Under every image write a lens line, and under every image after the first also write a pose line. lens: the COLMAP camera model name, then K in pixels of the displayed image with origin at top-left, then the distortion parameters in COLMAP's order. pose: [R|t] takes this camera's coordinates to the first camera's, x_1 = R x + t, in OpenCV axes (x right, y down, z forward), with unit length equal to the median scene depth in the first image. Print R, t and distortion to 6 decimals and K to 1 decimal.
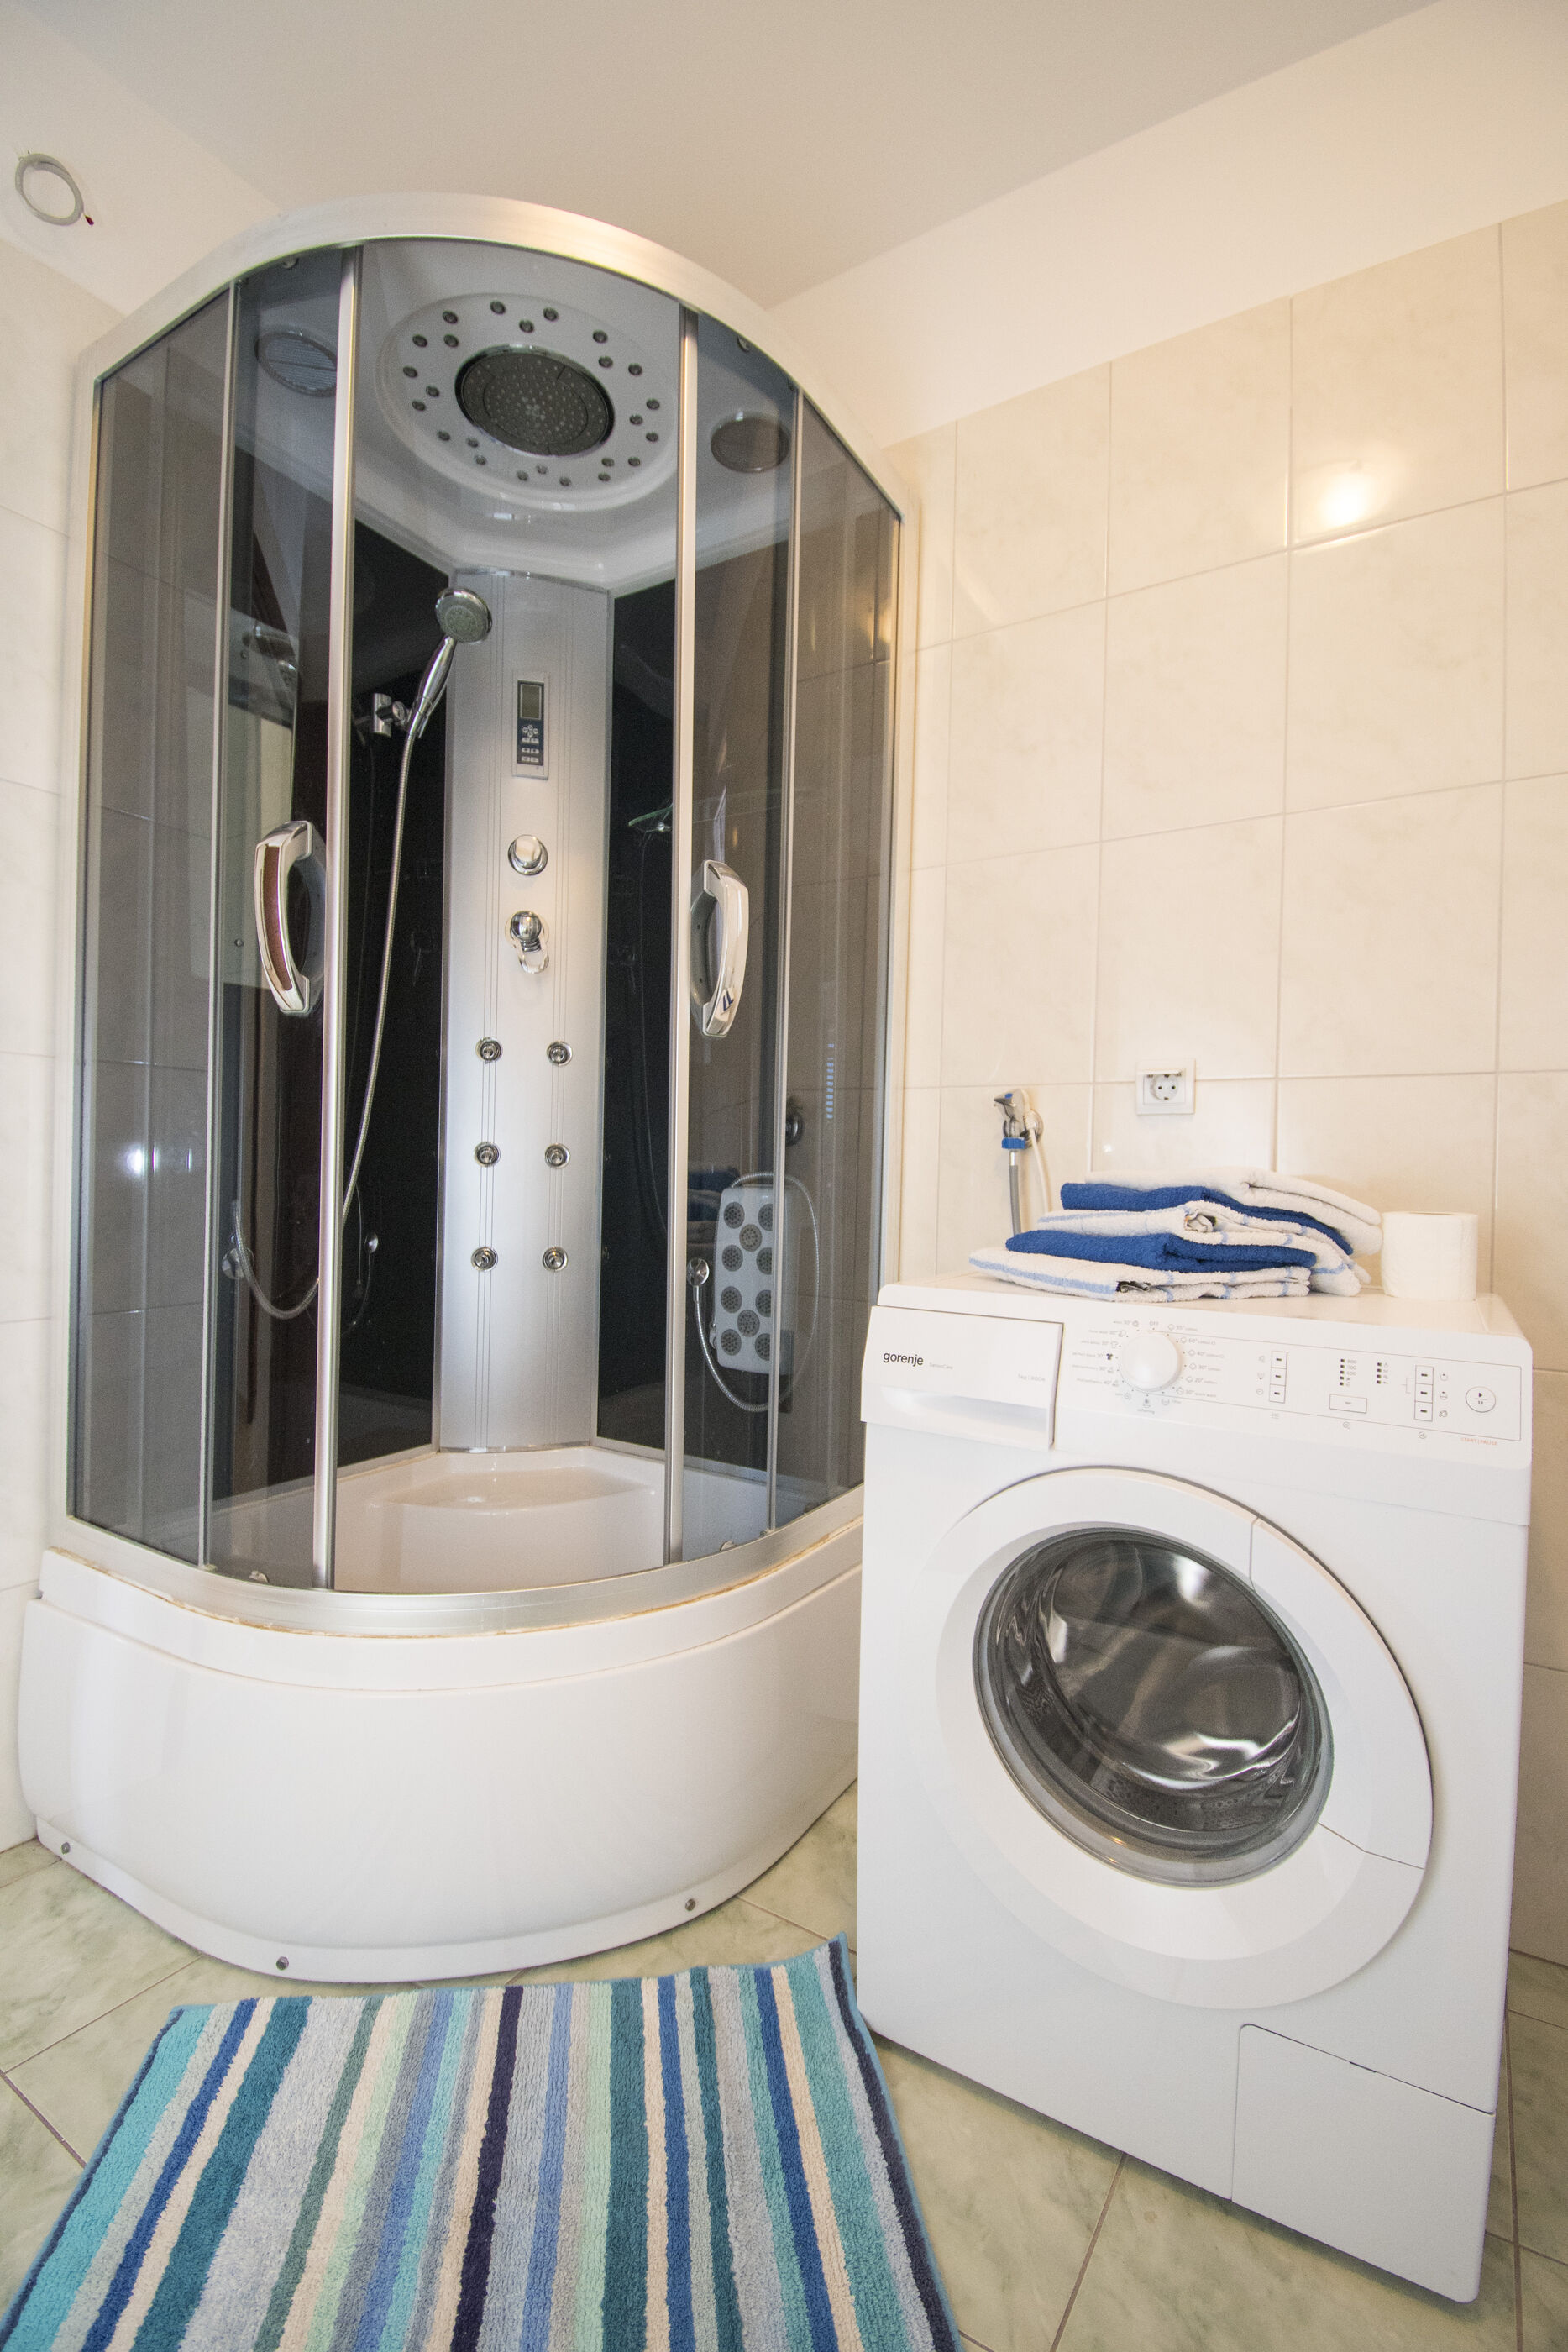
lens RADIAL K [[1051.5, 0, 774.7], [0, 1051.5, 1175.3], [0, 0, 1]] dist [-0.021993, -0.004127]
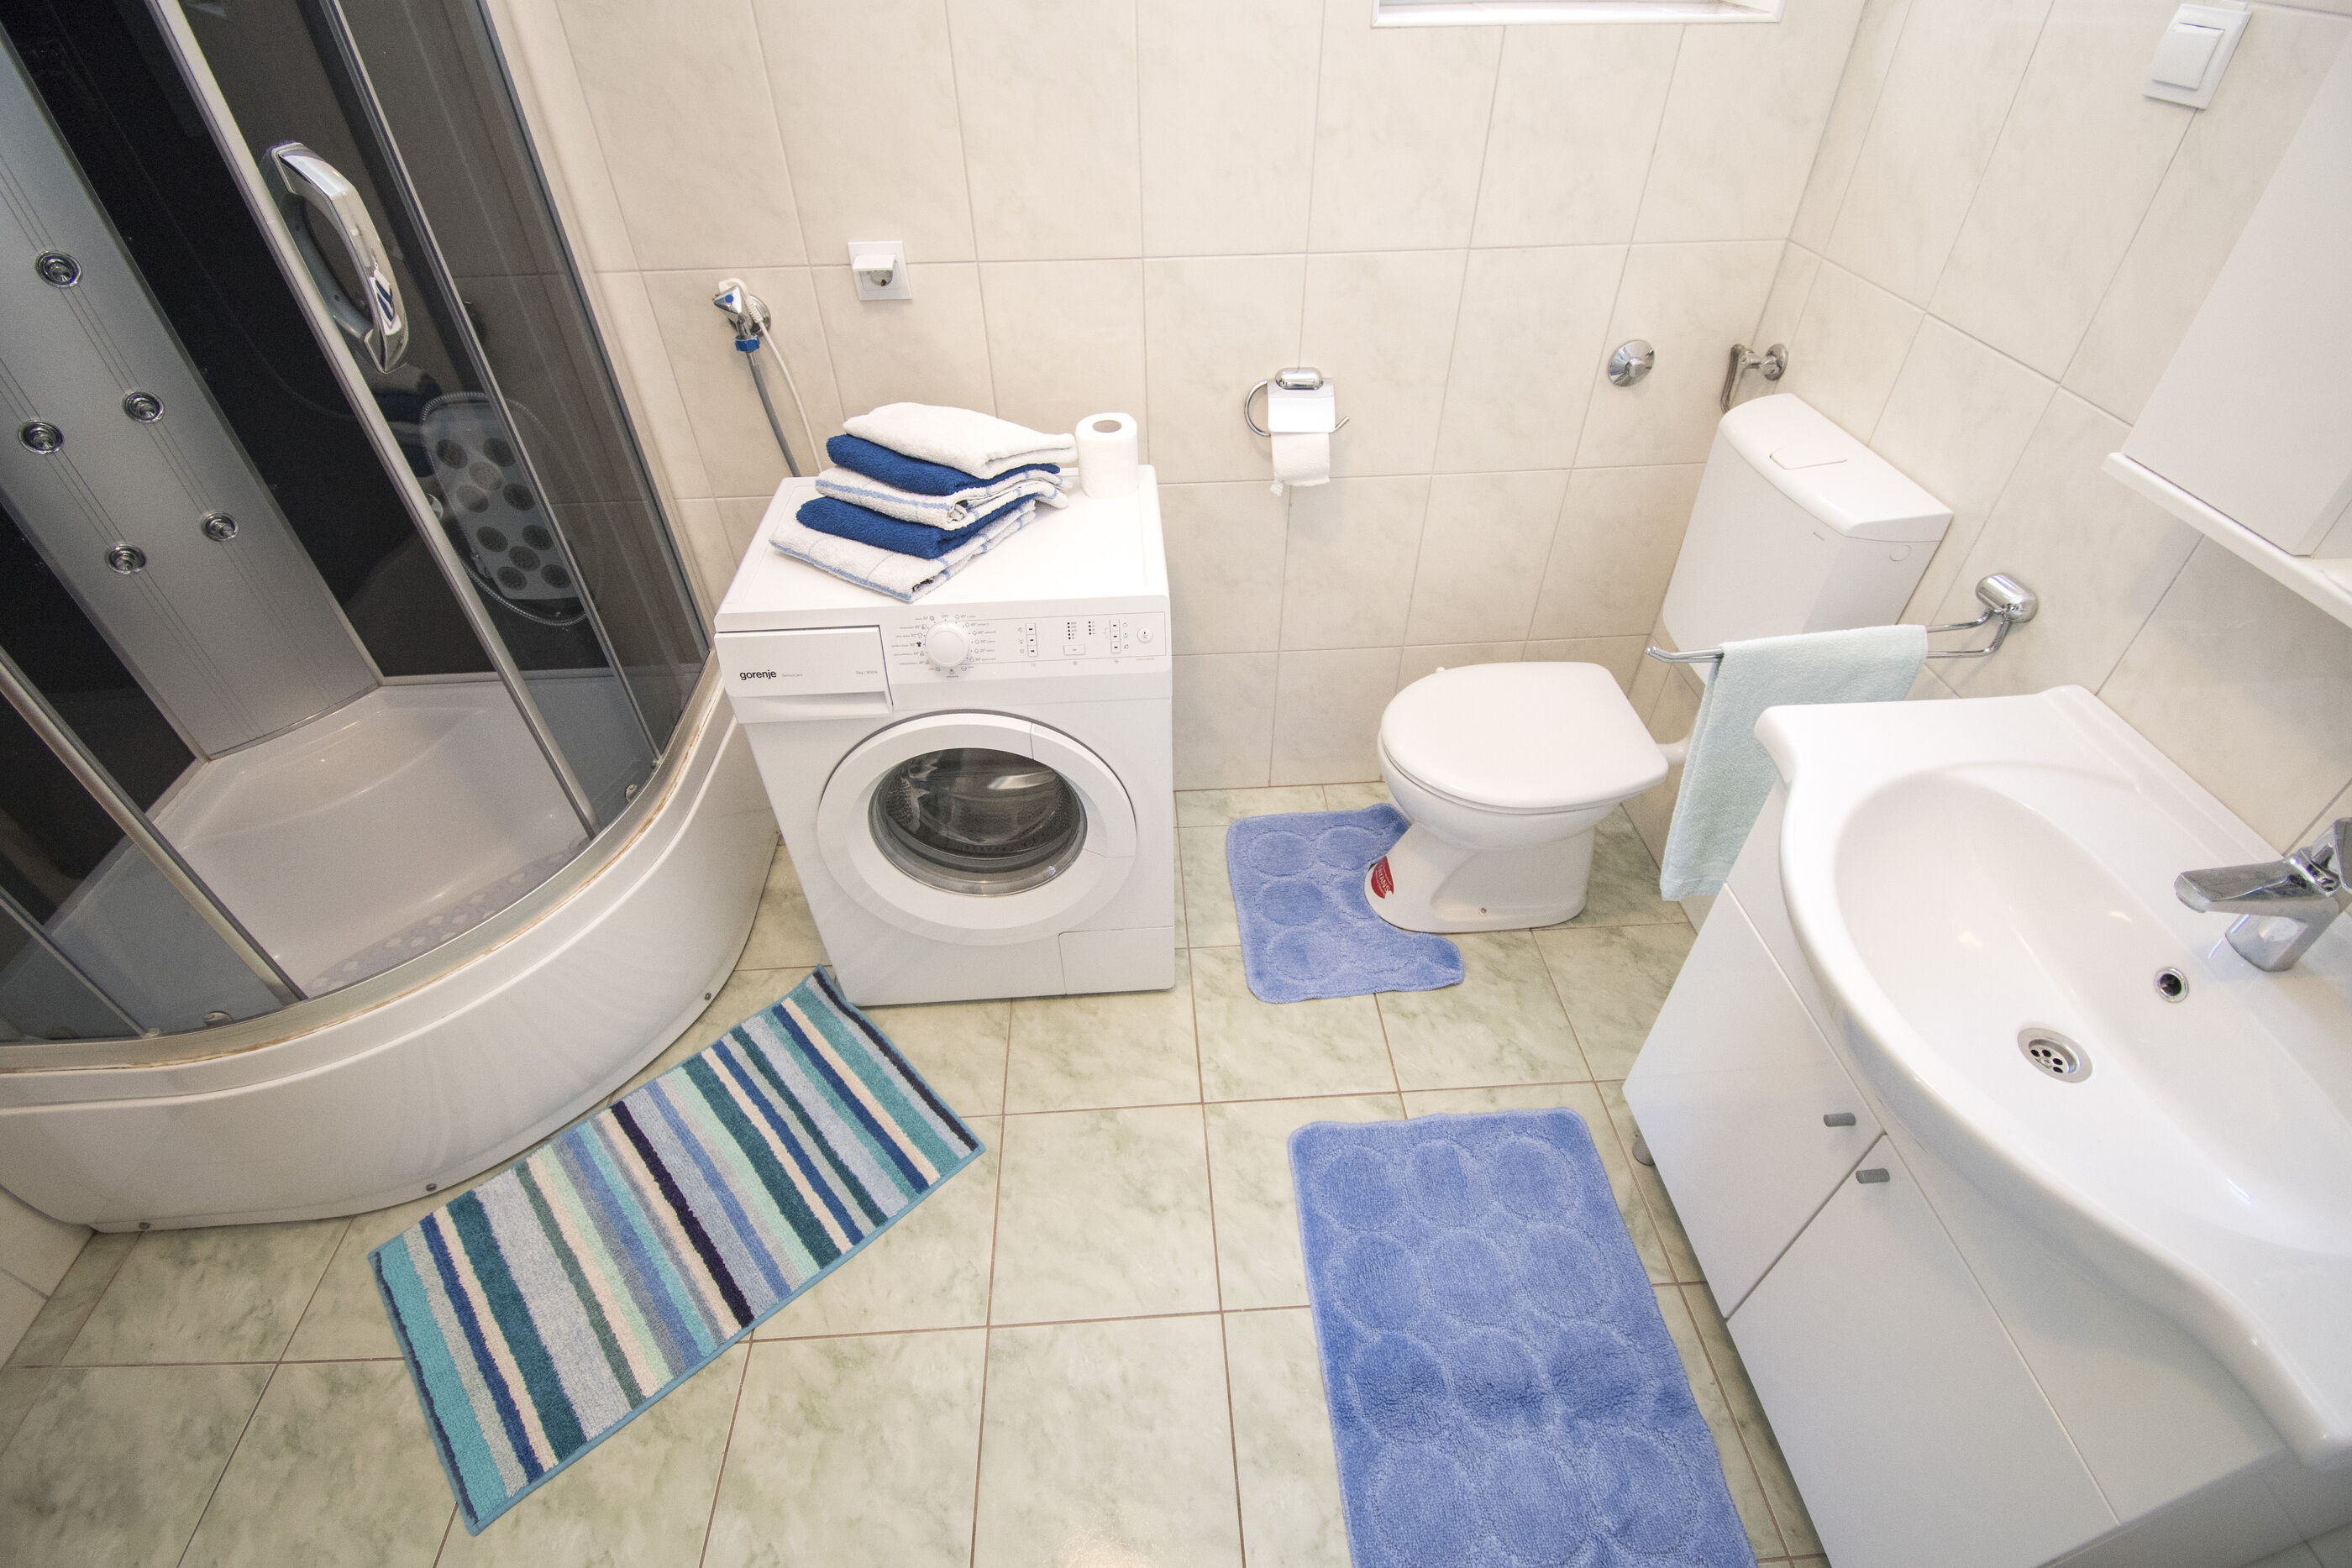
lens RADIAL K [[1051.5, 0, 1182.5], [0, 1051.5, 770.6], [0, 0, 1]] dist [-0.021993, -0.004127]
pose [[0.805930, -0.410418, 0.426655, -0.048592], [0.025269, 0.743878, 0.667837, -0.549335], [-0.591471, -0.527449, 0.609885, -0.114661]]
